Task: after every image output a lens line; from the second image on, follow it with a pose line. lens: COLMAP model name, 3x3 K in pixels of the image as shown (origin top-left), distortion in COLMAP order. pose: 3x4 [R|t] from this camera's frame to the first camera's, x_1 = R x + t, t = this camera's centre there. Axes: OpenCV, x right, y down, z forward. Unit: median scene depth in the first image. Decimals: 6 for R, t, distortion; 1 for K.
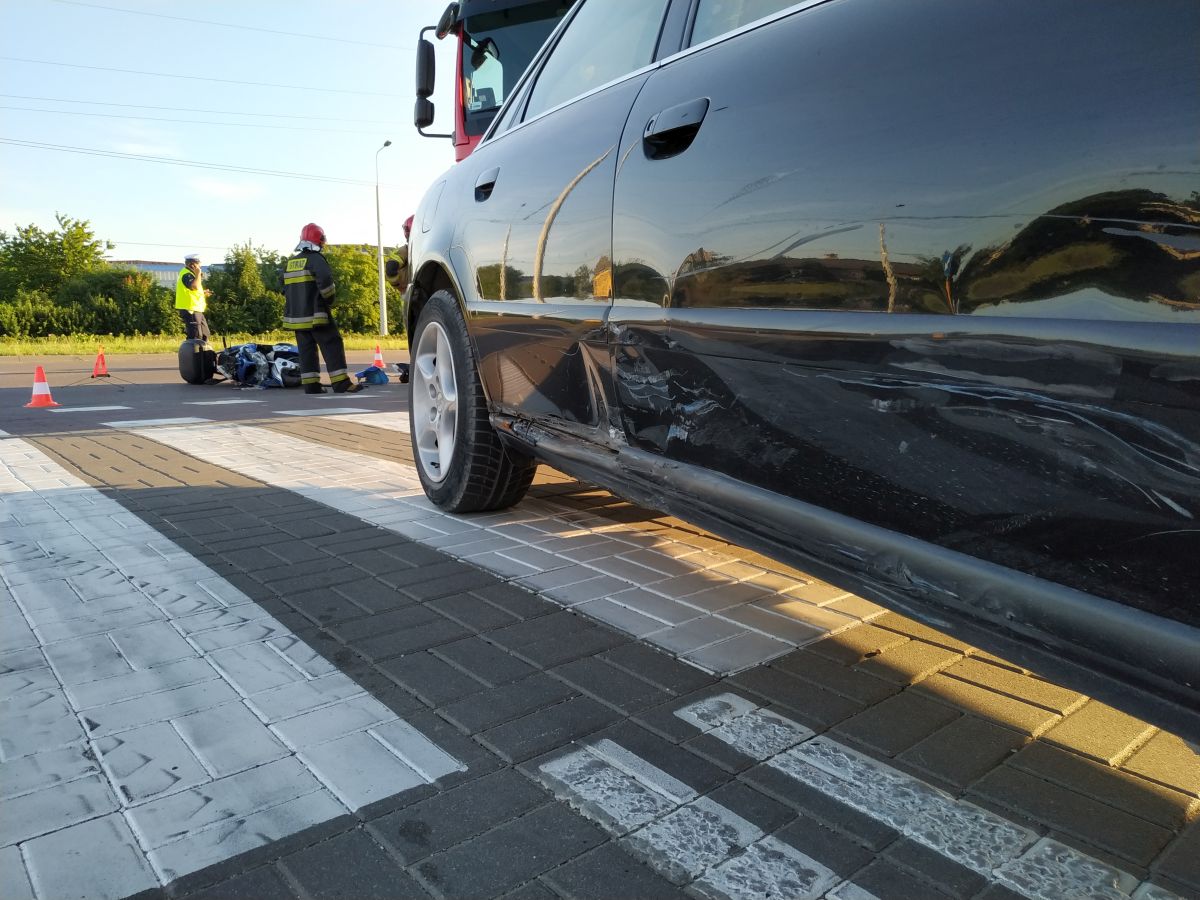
lens RADIAL K [[903.8, 0, 600.8], [0, 903.8, 422.4], [0, 0, 1]] dist [-0.000324, -0.007432]
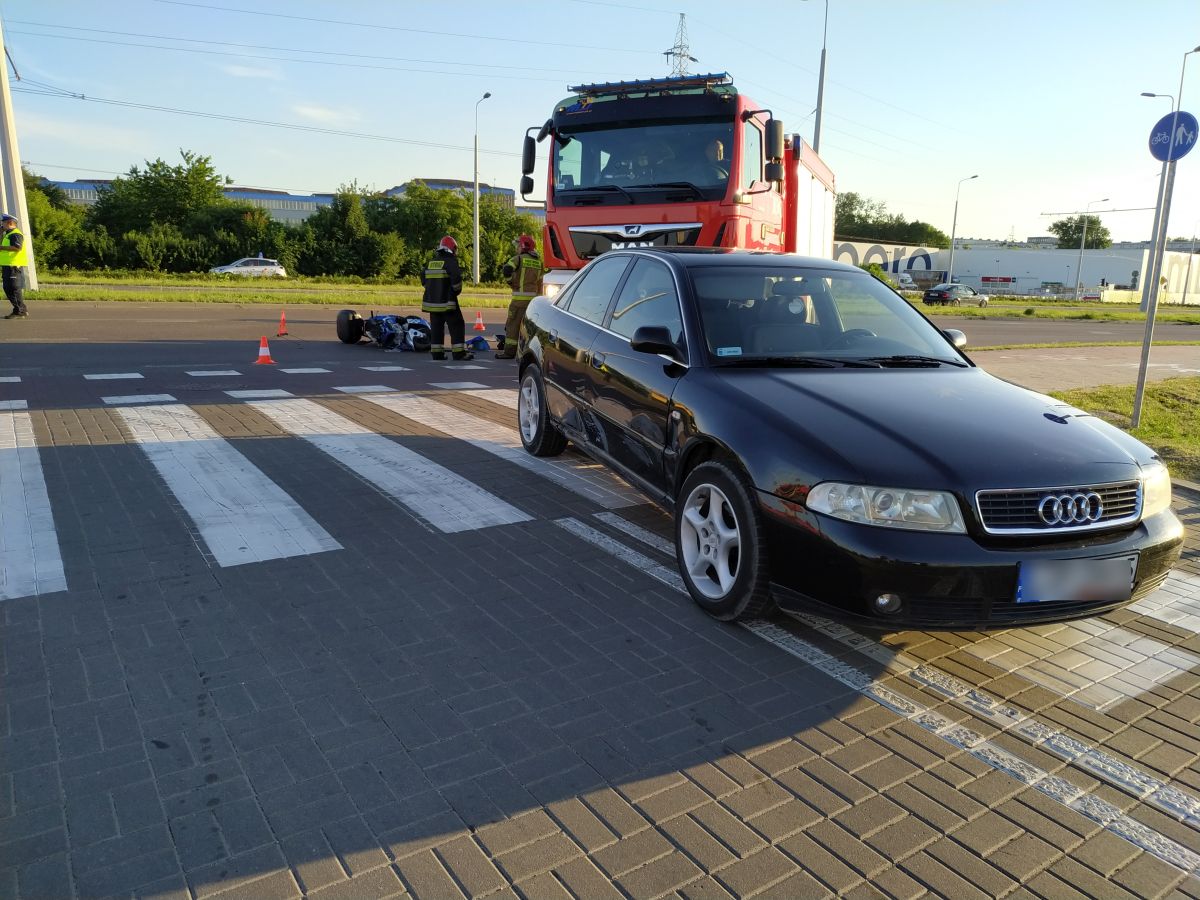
lens RADIAL K [[891.5, 0, 600.0], [0, 891.5, 450.0], [0, 0, 1]] dist [0.008952, -0.001537]
pose [[0.994452, 0.062100, -0.084908, 0.079361], [-0.053640, 0.993687, 0.098530, -0.059443], [0.090491, -0.093429, 0.991505, -0.505546]]
